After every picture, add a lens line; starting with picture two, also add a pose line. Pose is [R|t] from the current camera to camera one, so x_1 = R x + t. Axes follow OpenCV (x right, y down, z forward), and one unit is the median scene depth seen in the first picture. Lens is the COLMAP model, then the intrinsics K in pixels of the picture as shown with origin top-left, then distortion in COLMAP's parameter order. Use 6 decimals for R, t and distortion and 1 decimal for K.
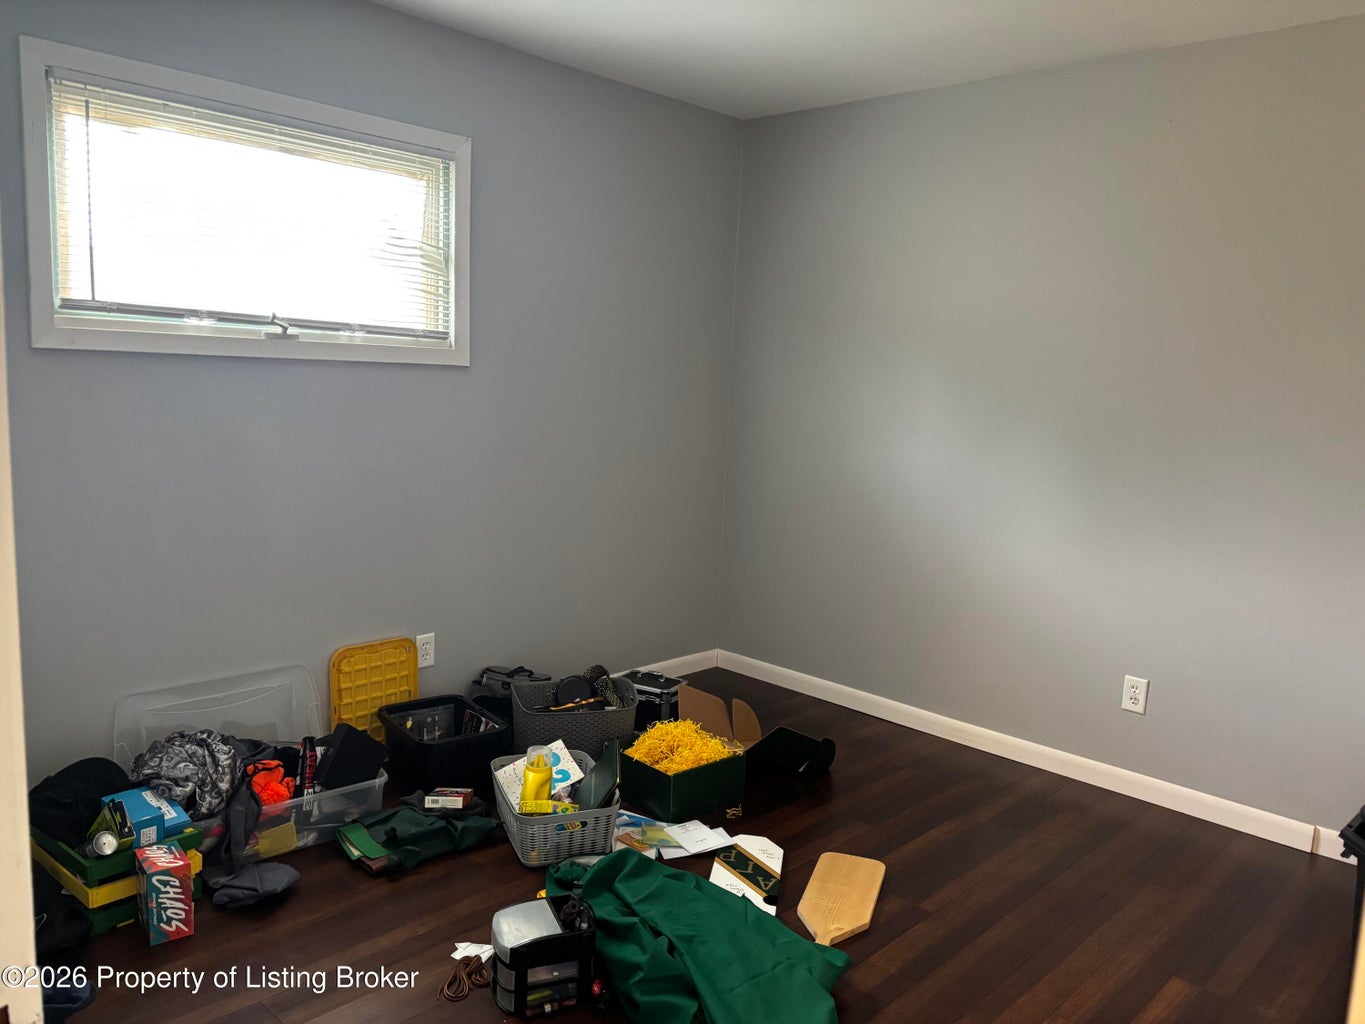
lens RADIAL K [[1035.6, 0, 687.6], [0, 1035.6, 512.6], [0, 0, 1]] dist [0.041260, -0.045898]
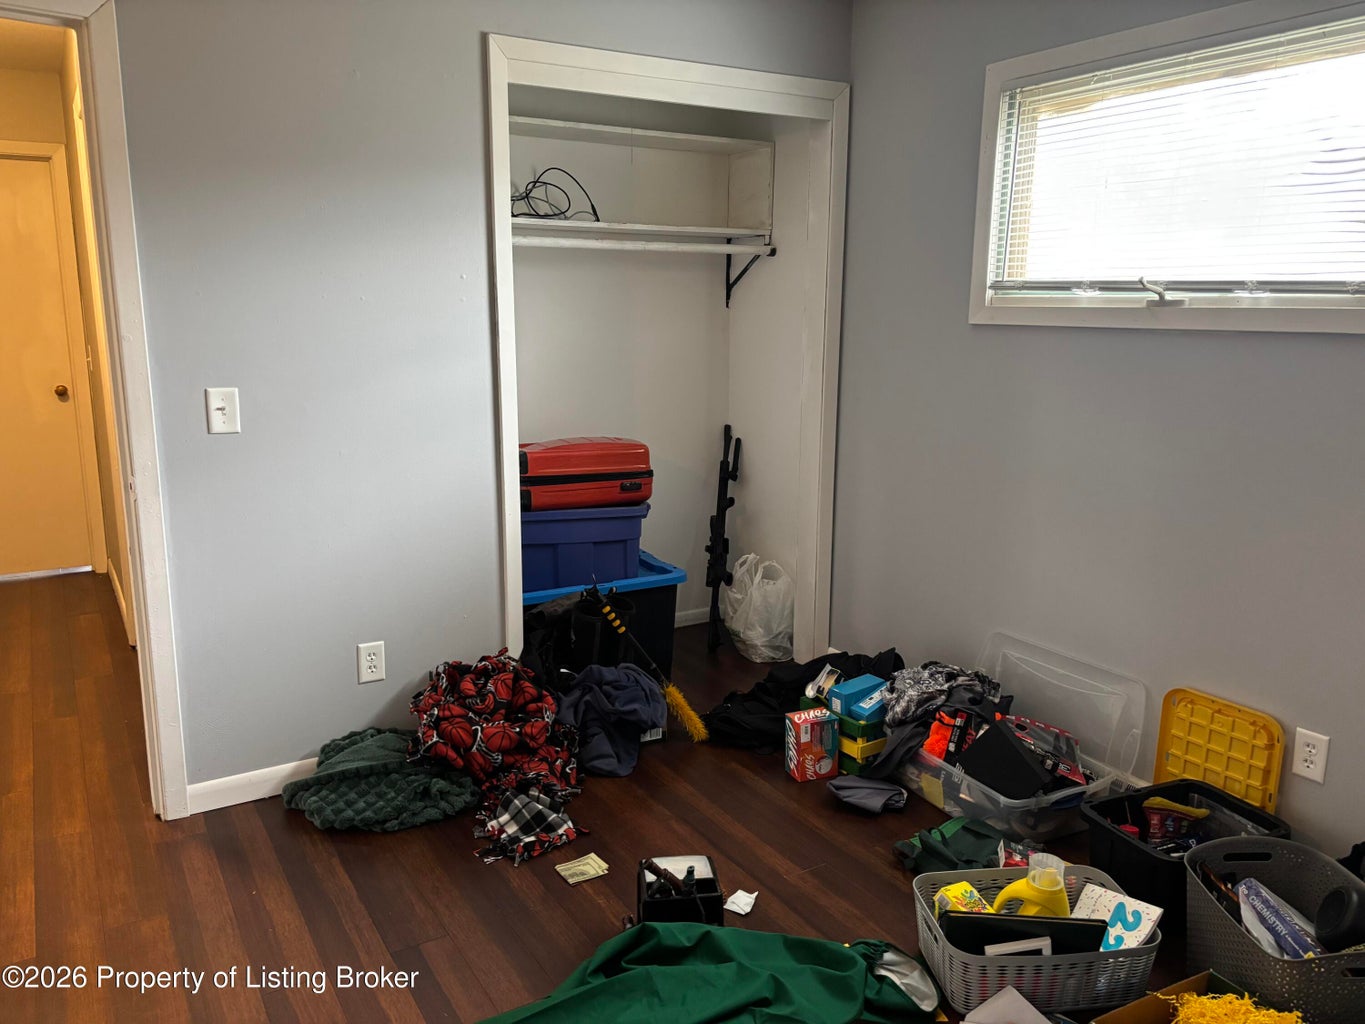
lens RADIAL K [[1035.6, 0, 686.4], [0, 1035.6, 513.8], [0, 0, 1]] dist [0.041260, -0.045898]
pose [[-0.249981, 0.143958, -0.957489, 0.568819], [-0.153524, 0.970483, 0.185994, -0.100807], [0.956002, 0.193493, -0.220501, 0.854741]]
